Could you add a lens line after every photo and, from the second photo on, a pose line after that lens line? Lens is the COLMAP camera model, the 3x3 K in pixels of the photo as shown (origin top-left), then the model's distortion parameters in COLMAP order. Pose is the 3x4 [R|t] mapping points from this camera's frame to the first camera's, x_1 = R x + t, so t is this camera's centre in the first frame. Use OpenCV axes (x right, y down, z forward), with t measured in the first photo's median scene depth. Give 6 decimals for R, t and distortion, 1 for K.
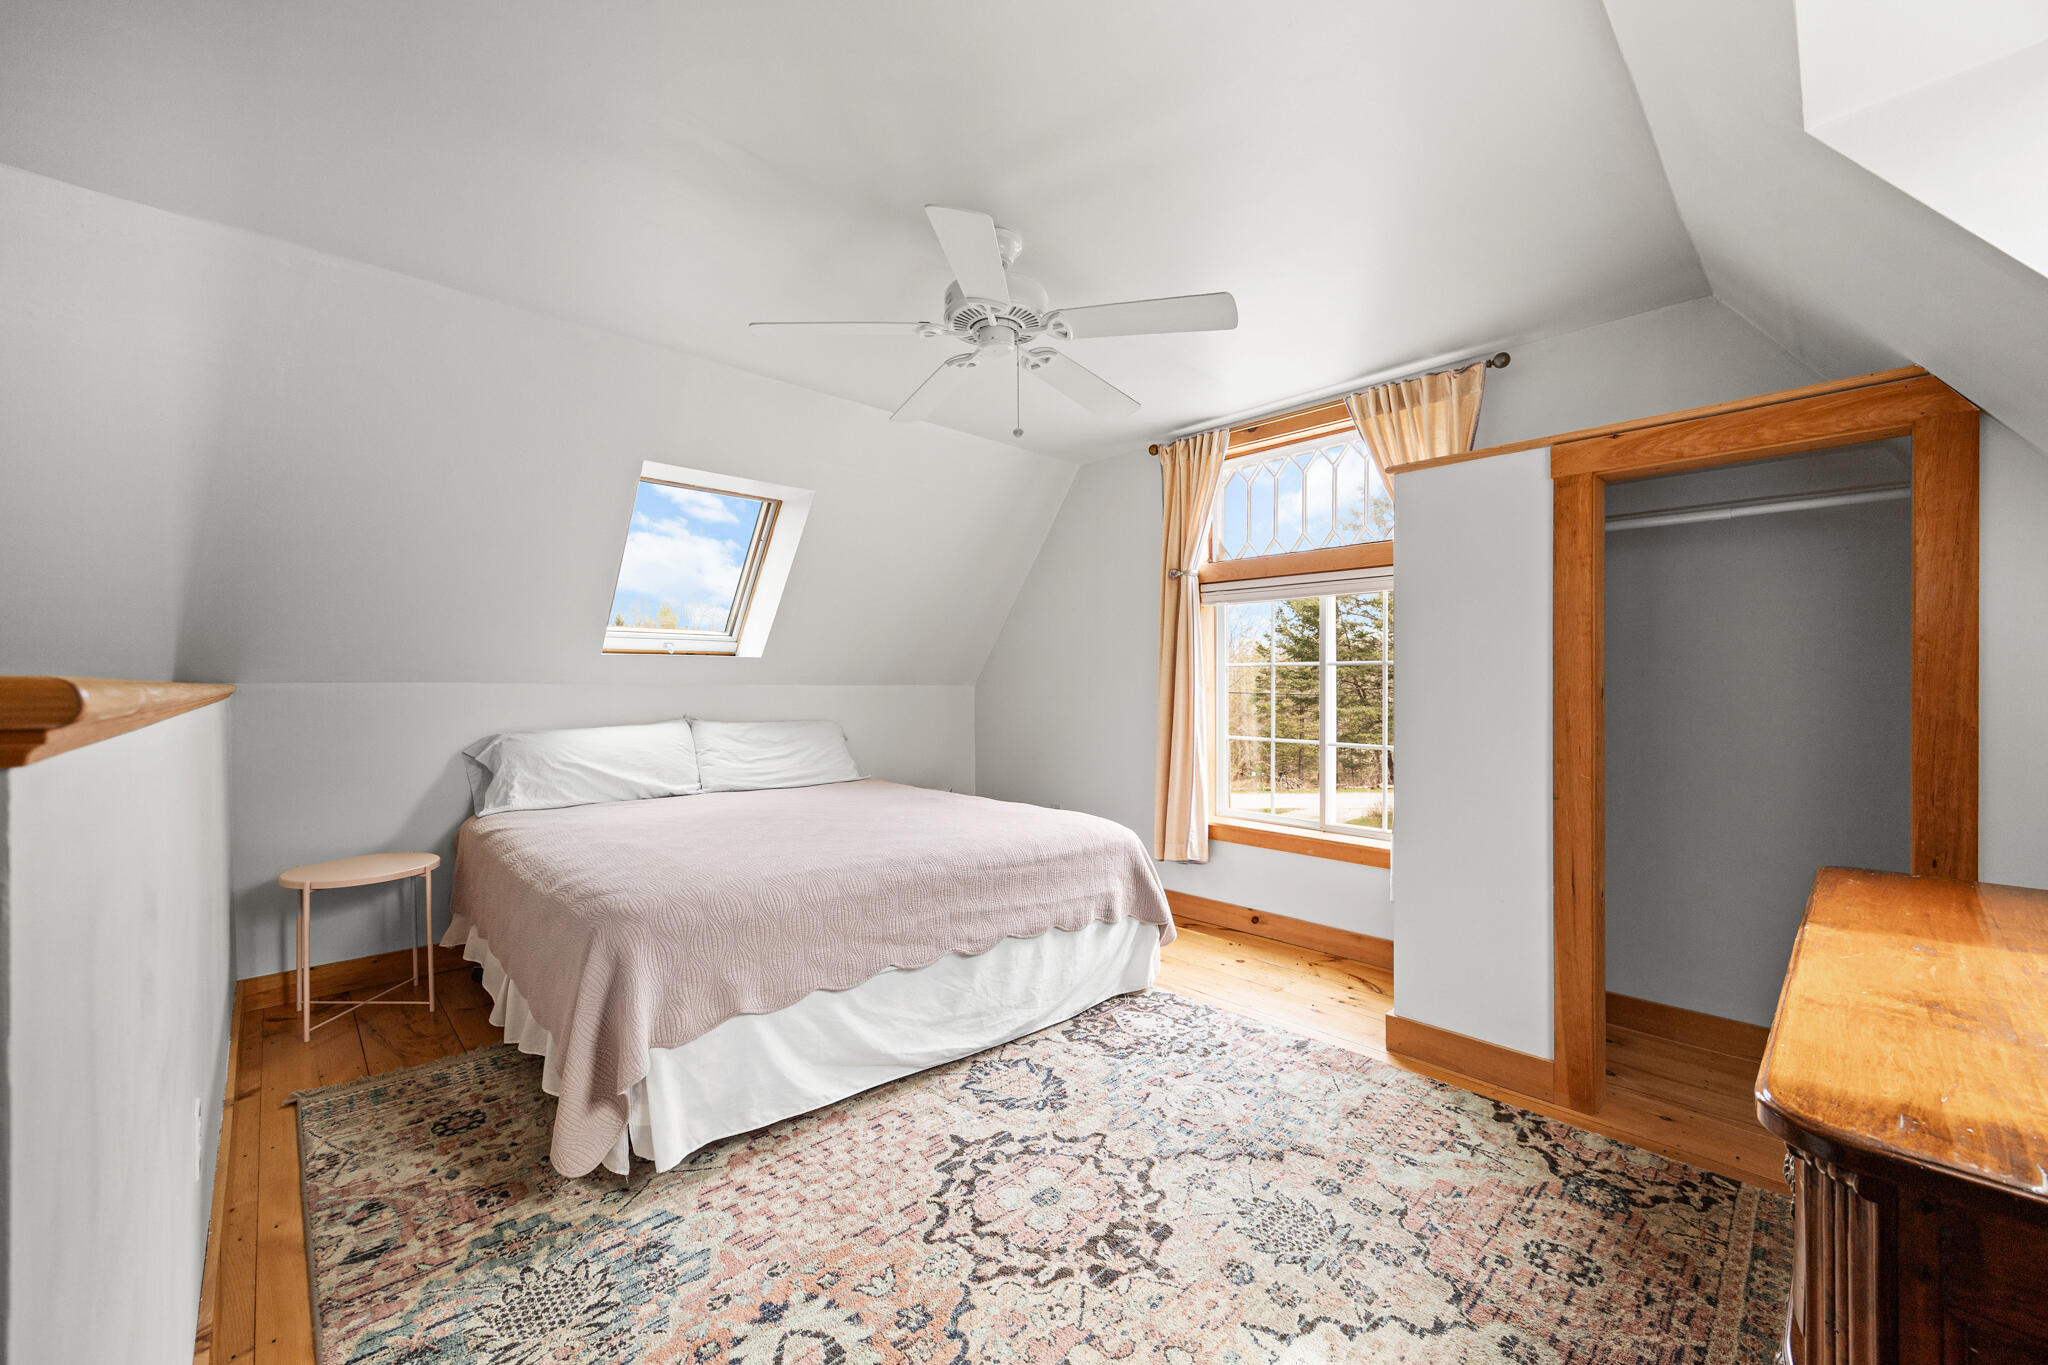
lens RADIAL K [[796.9, 0, 1024.0], [0, 796.9, 682.5], [0, 0, 1]] dist [-0.001385, -0.000212]
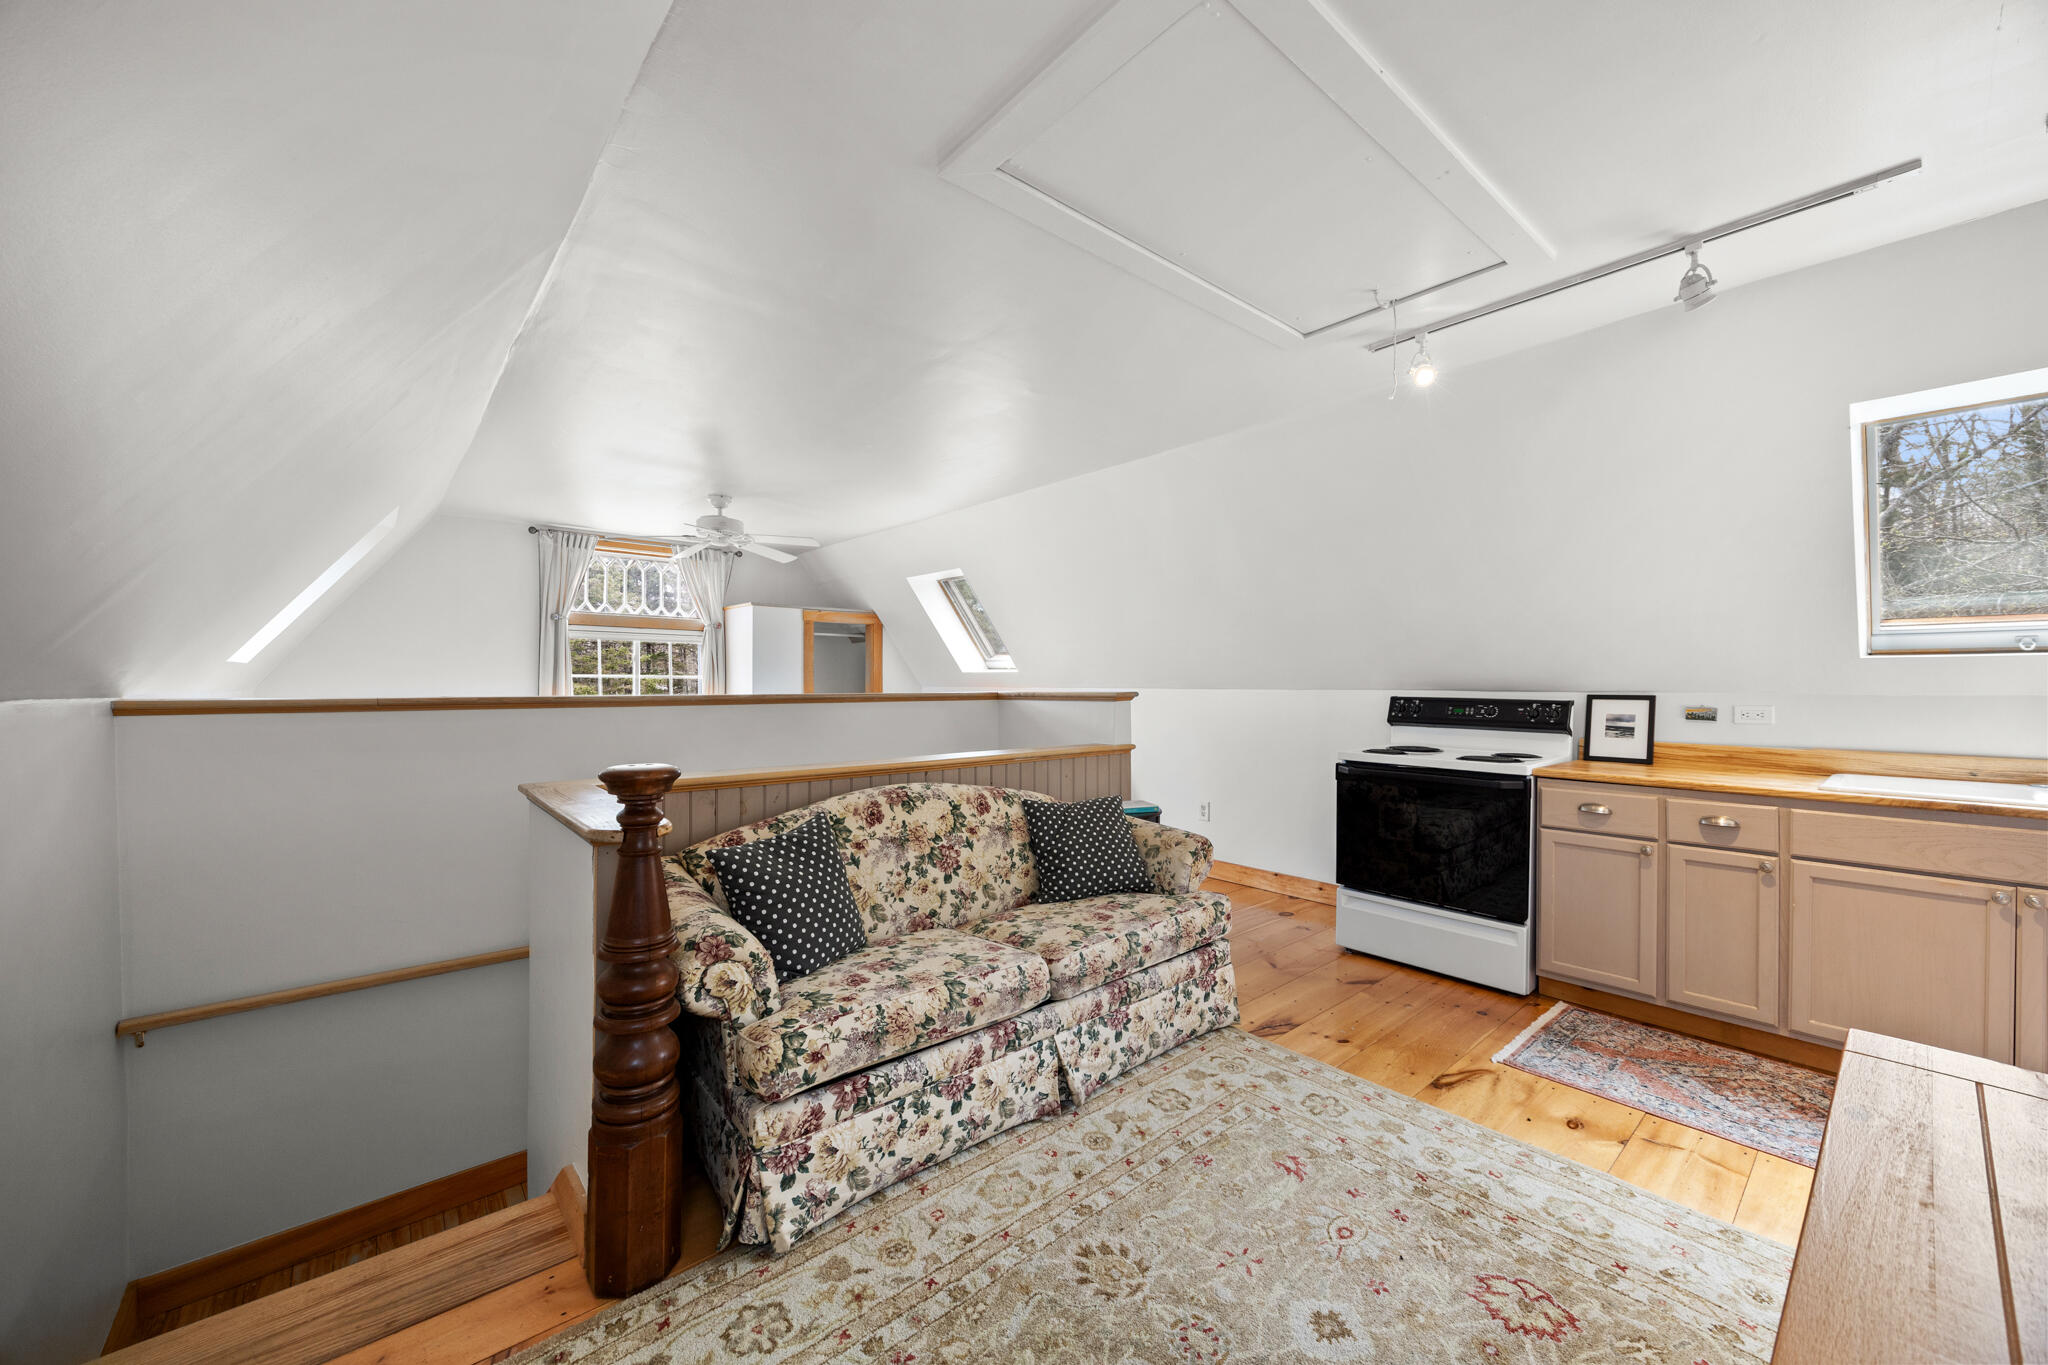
lens RADIAL K [[777.5, 0, 1024.0], [0, 777.5, 682.5], [0, 0, 1]] dist [-0.000485, 0.000209]
pose [[0.053600, -0.003120, 0.998558, -2.175216], [-0.010613, 0.999937, 0.003694, -0.038463], [-0.998506, -0.010796, 0.053564, 0.003751]]
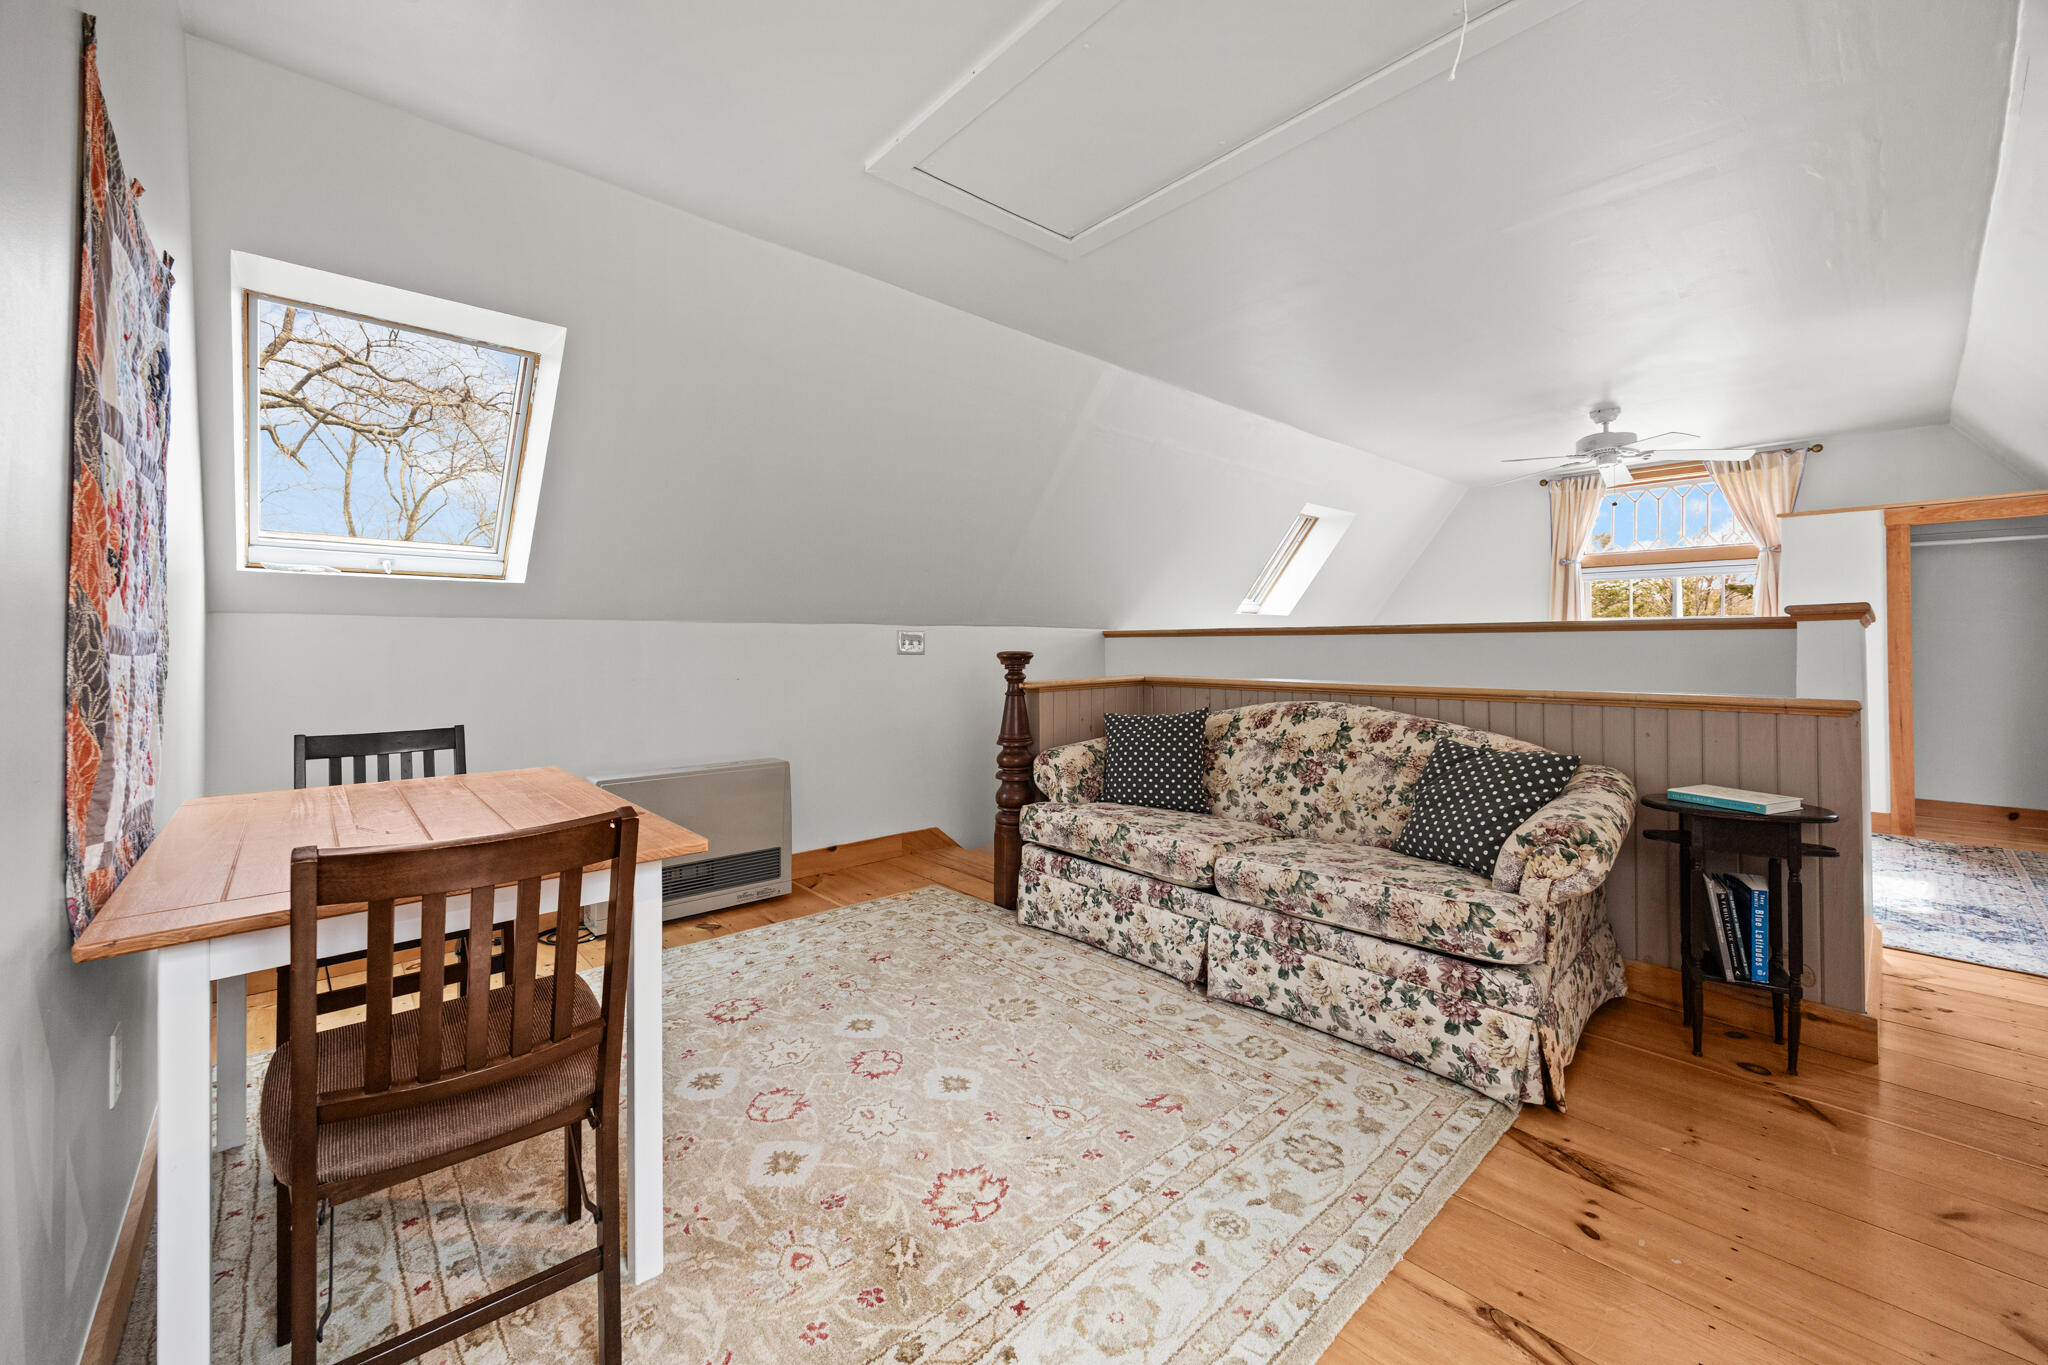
lens RADIAL K [[798.0, 0, 1028.3], [0, 798.0, 629.2], [0, 0, 1]] dist [-0.008935, 0.000258]
pose [[0.999655, -0.005613, -0.025640, -1.435595], [0.005321, 0.999921, -0.011420, 0.020018], [0.025702, 0.011280, 0.999606, -1.042859]]
